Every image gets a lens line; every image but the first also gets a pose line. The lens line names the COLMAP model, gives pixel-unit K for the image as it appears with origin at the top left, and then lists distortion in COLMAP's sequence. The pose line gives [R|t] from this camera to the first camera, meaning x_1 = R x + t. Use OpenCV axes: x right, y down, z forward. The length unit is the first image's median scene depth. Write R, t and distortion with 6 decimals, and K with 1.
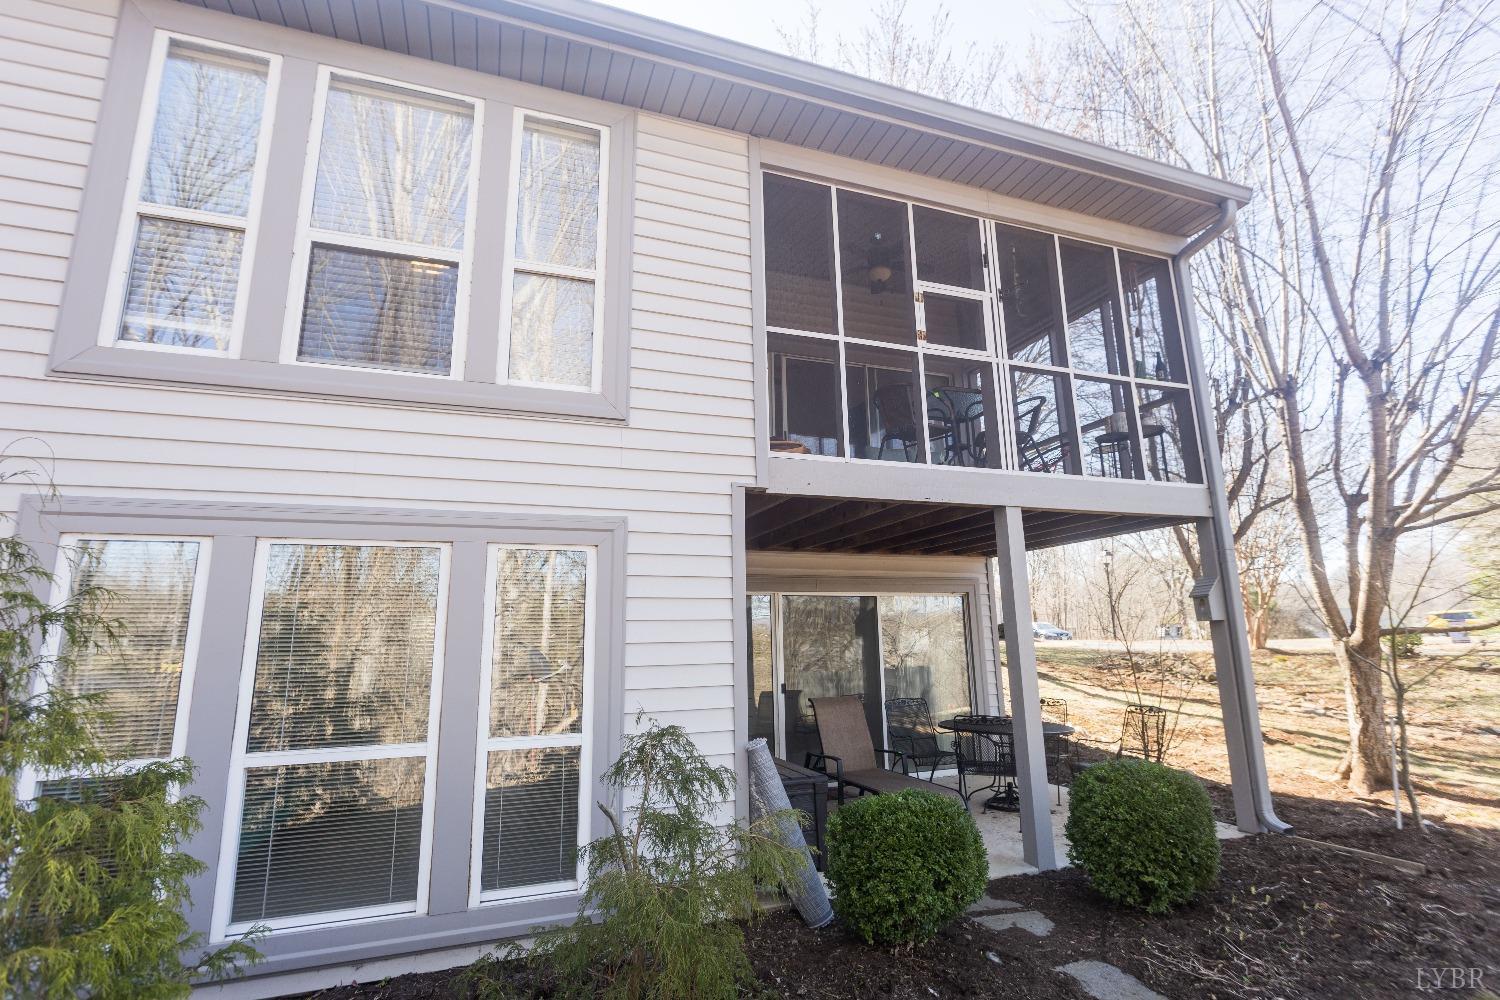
lens RADIAL K [[725.9, 0, 750.0], [0, 725.9, 500.0], [0, 0, 1]] dist [-0.006478, 0.001339]
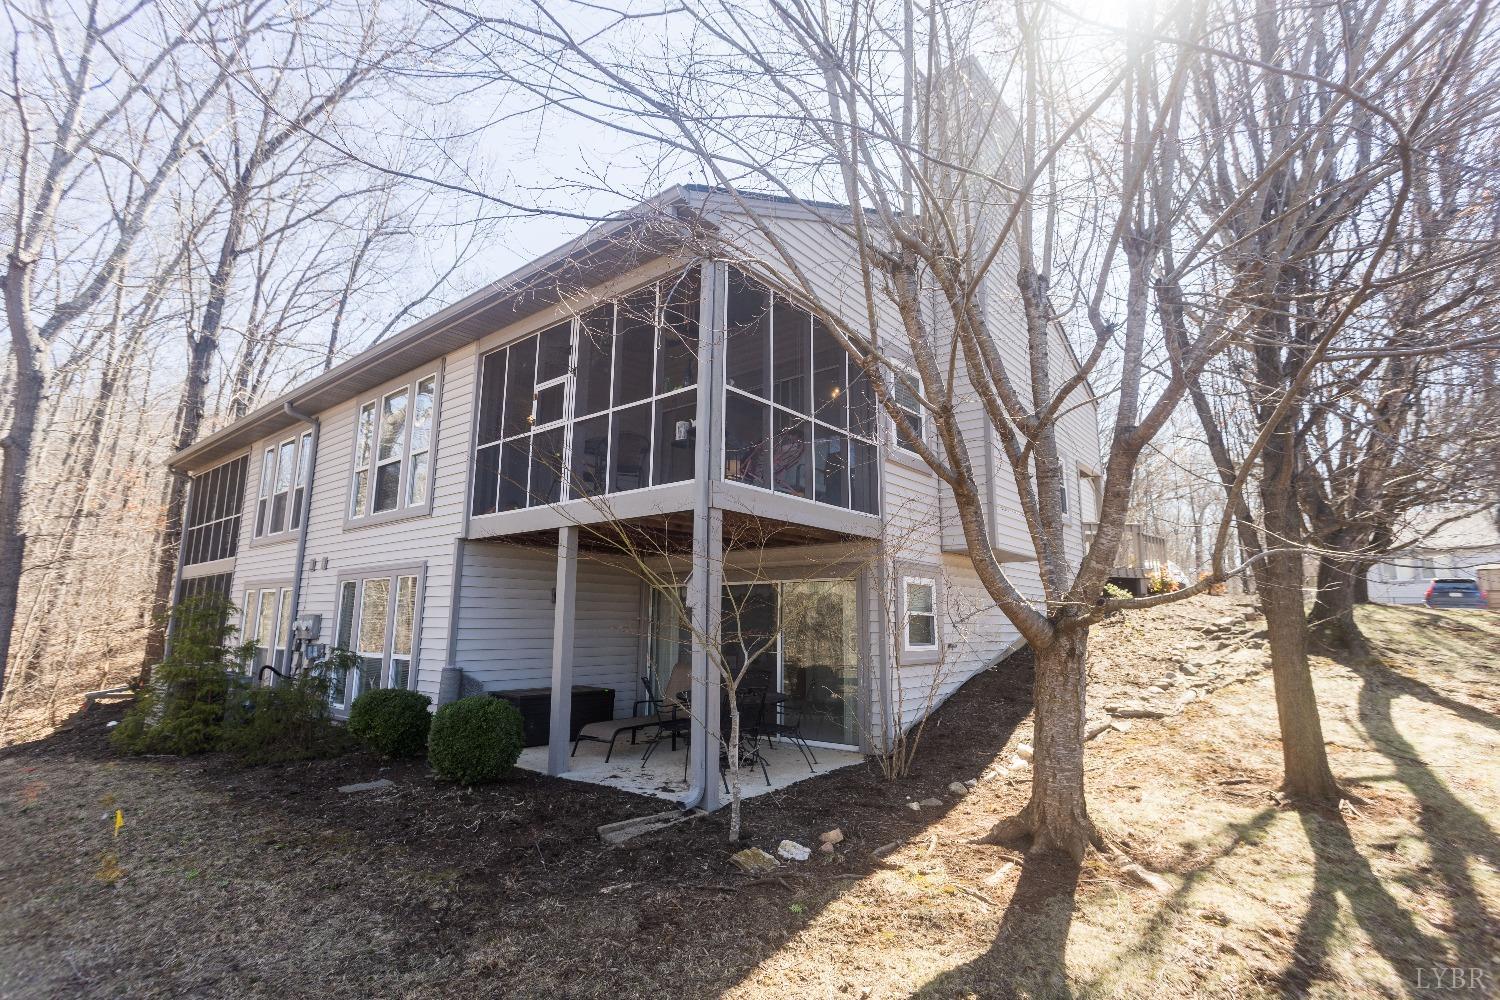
lens RADIAL K [[725.9, 0, 750.0], [0, 725.9, 500.0], [0, 0, 1]] dist [-0.006478, 0.001339]
pose [[0.502637, -0.125994, -0.855267, 1.765084], [0.155512, 0.986362, -0.053912, 0.090245], [0.850395, -0.105906, 0.515376, 0.577781]]
